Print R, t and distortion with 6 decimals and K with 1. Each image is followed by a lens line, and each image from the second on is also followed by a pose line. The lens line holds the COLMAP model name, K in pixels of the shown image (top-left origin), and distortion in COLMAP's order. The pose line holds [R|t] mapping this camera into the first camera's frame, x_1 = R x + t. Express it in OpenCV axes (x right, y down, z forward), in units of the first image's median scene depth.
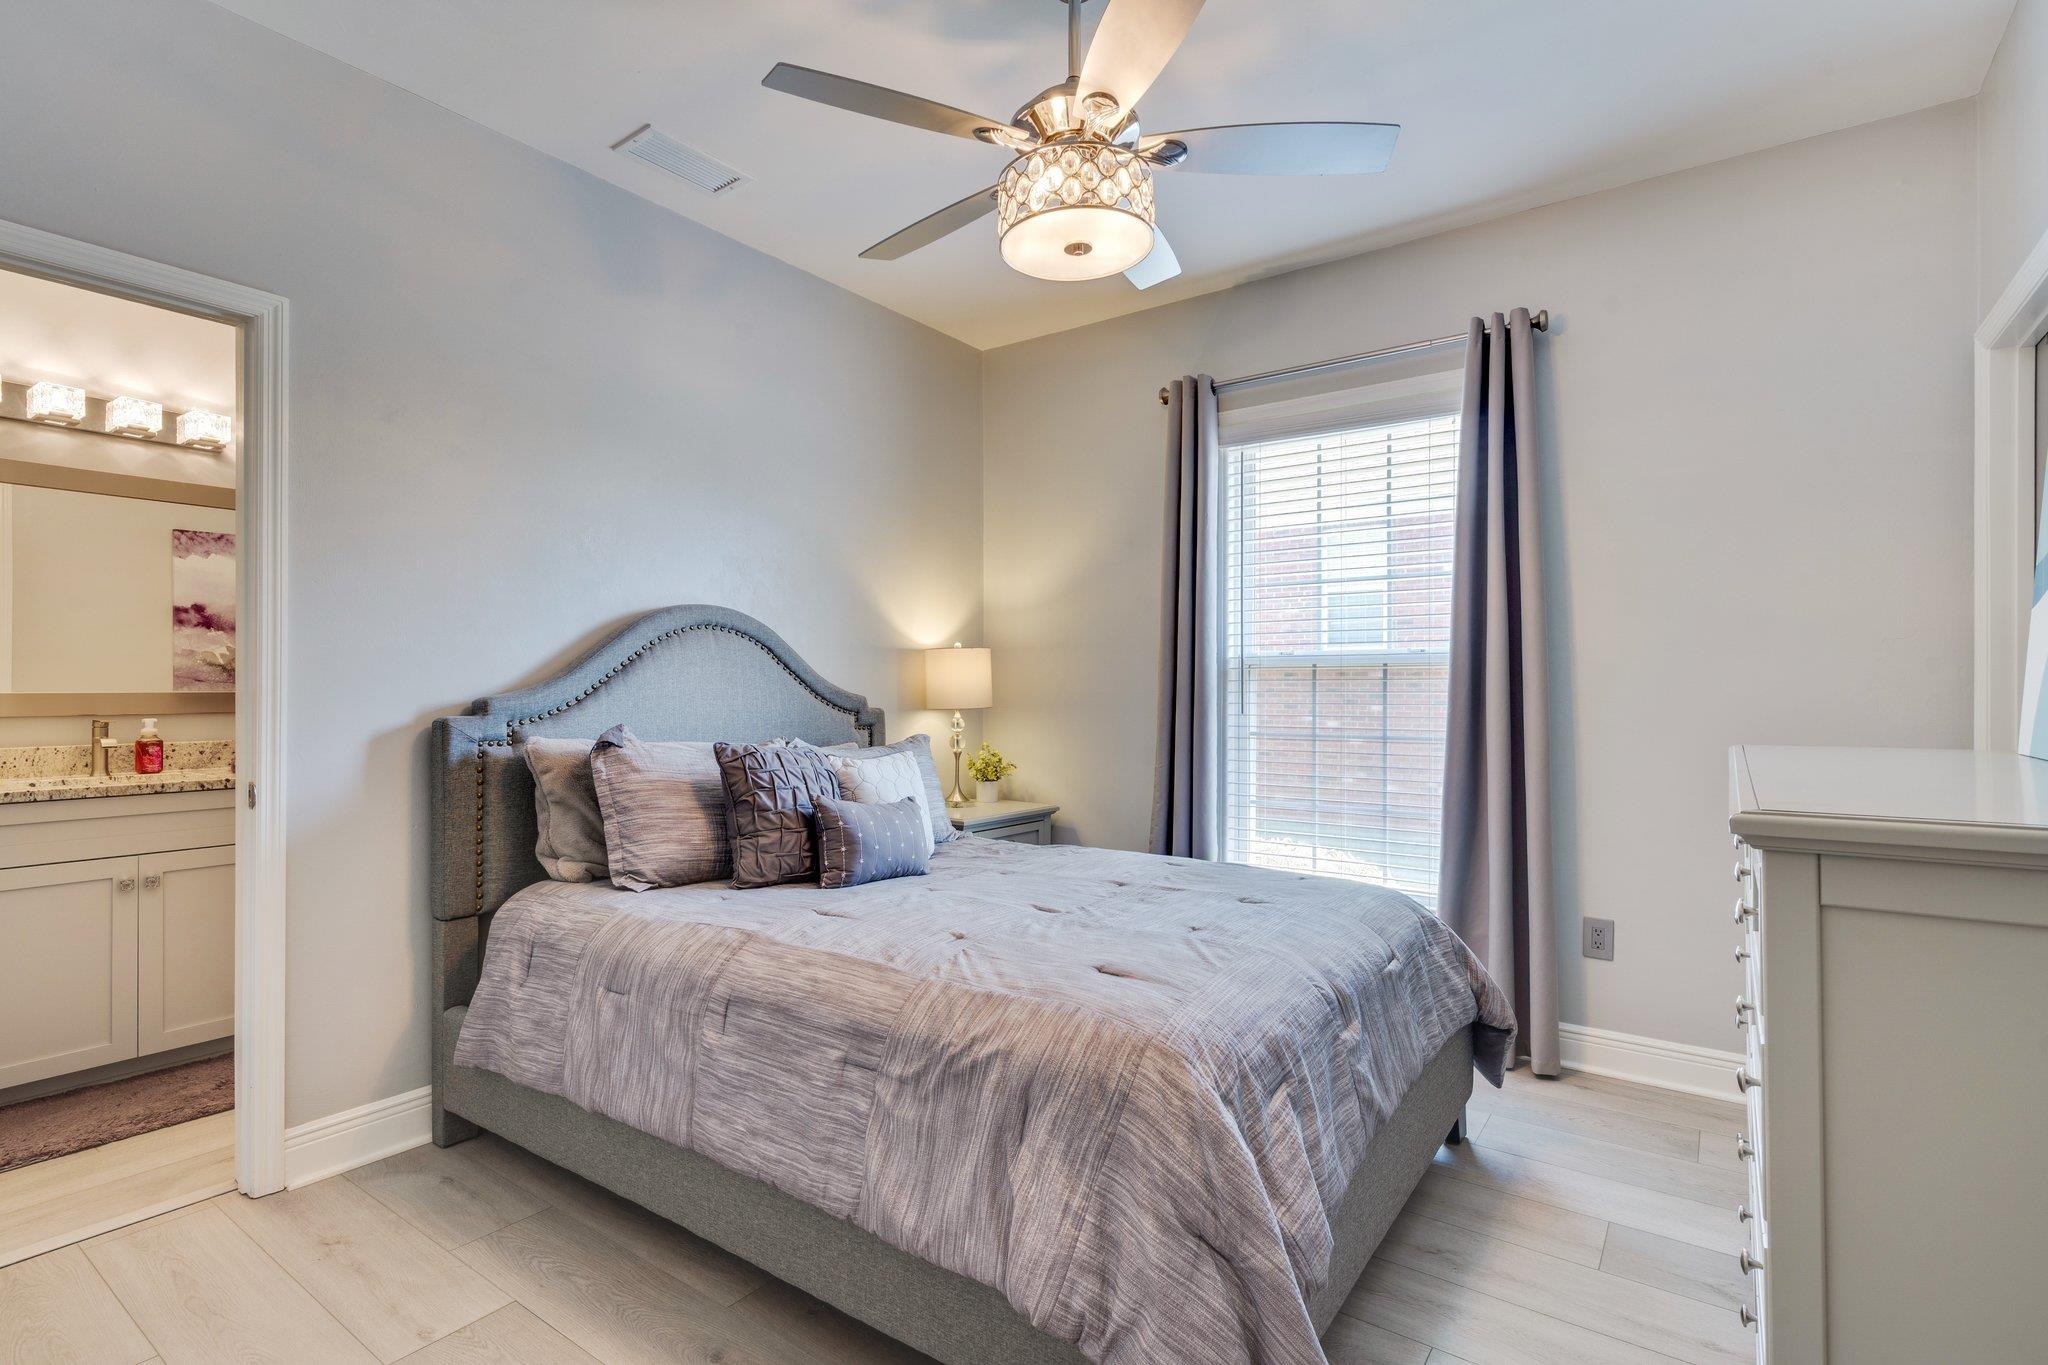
lens RADIAL K [[977.2, 0, 1015.7], [0, 977.2, 689.9], [0, 0, 1]] dist [-0.000741, -0.000264]
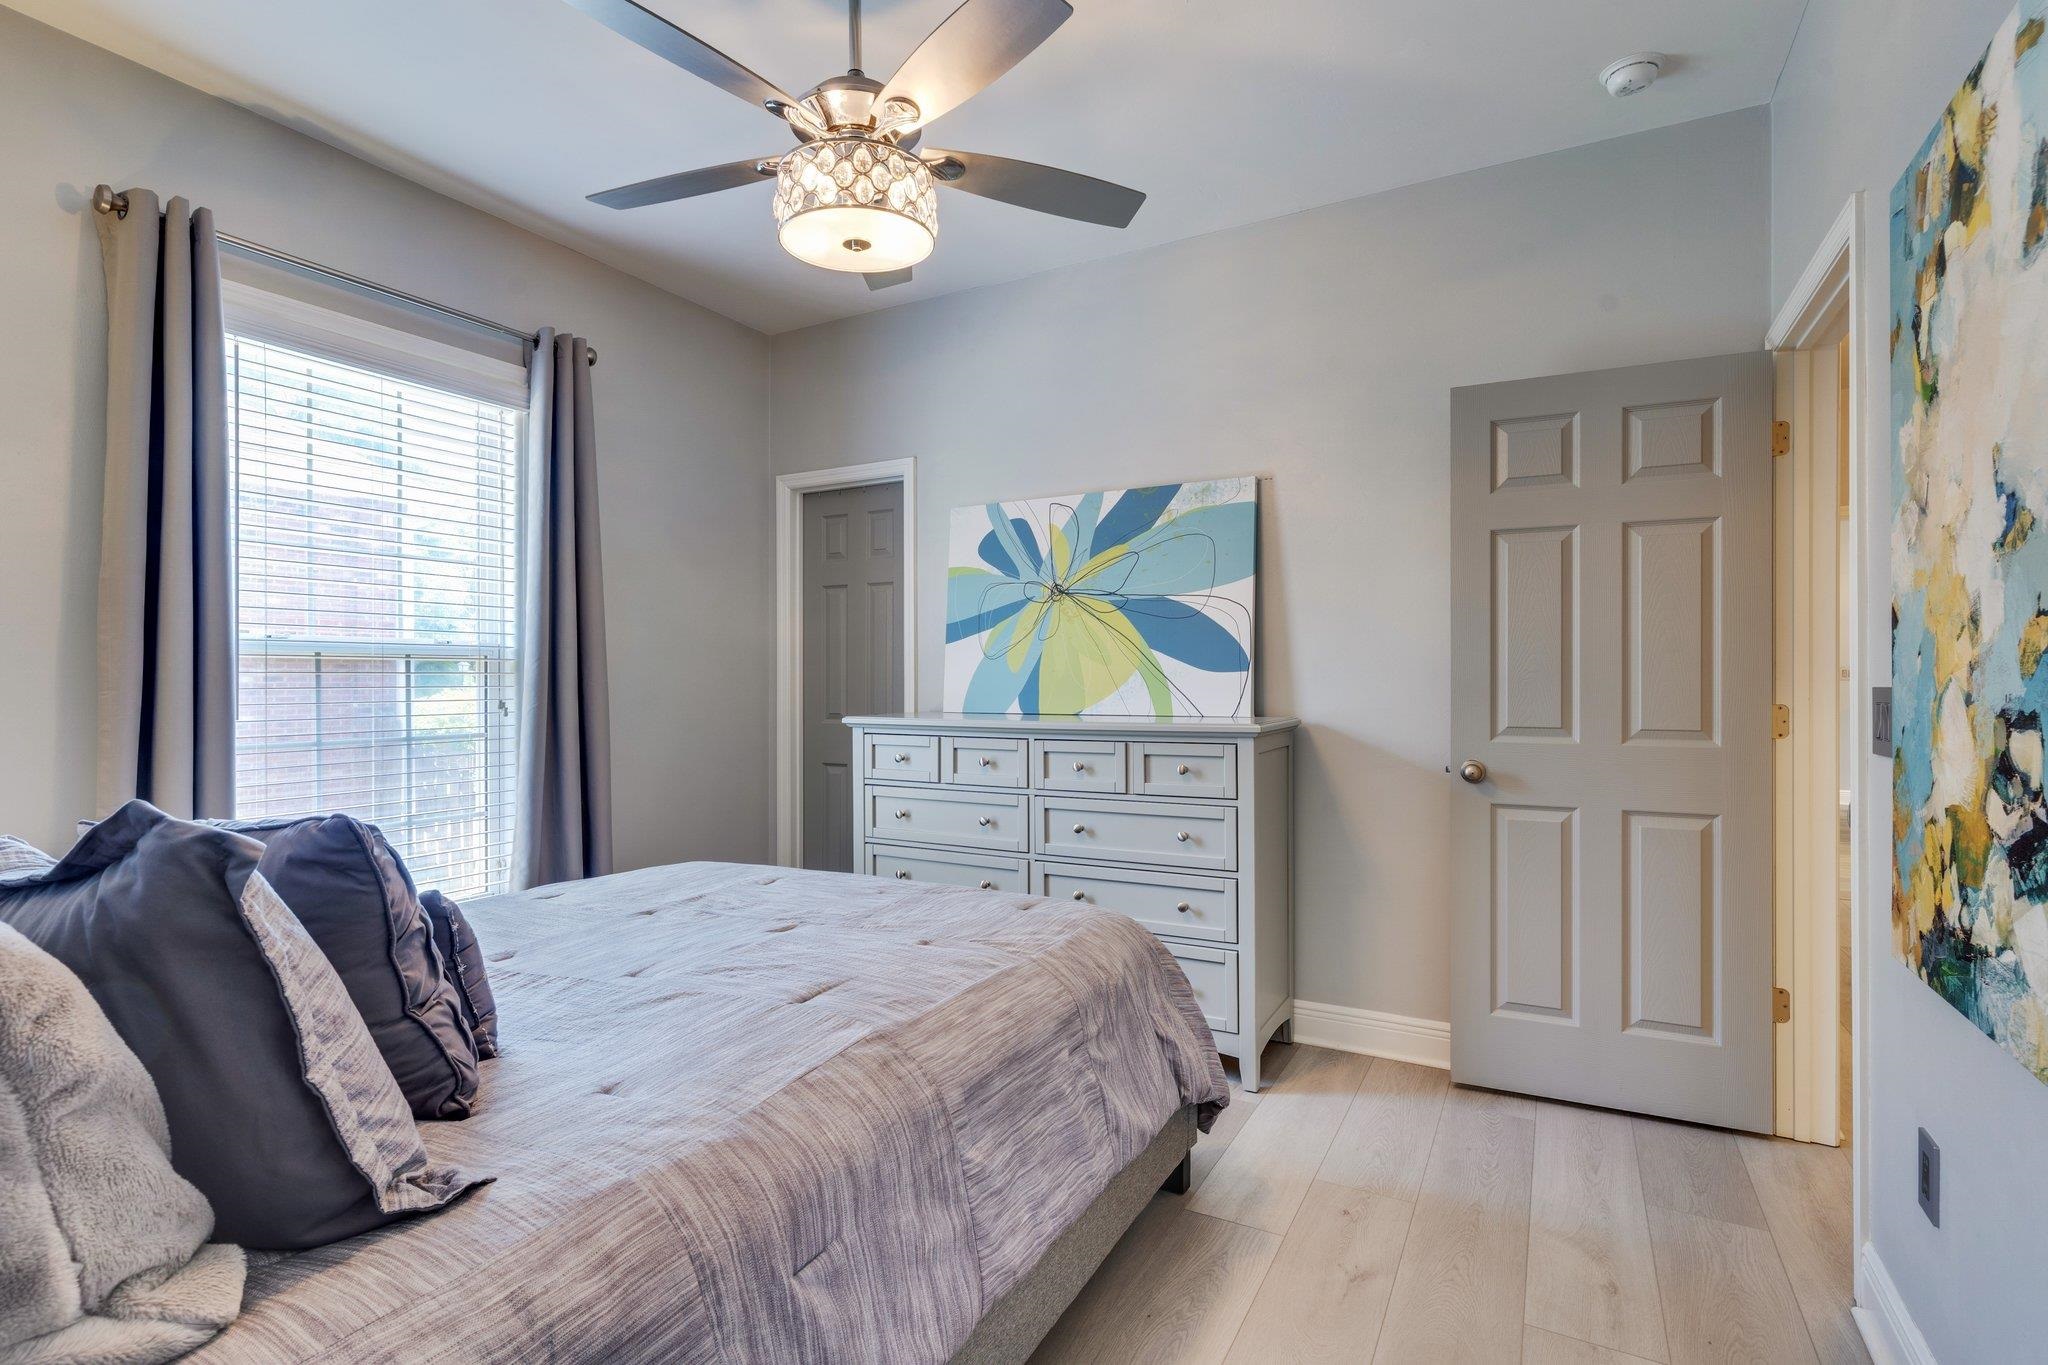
lens RADIAL K [[977.2, 0, 1015.7], [0, 977.2, 689.9], [0, 0, 1]] dist [-0.000741, -0.000264]
pose [[-0.121333, -0.008134, 0.992579, -0.590166], [0.001427, 0.999964, 0.008369, -0.002659], [-0.992611, 0.002432, -0.121317, 0.595294]]
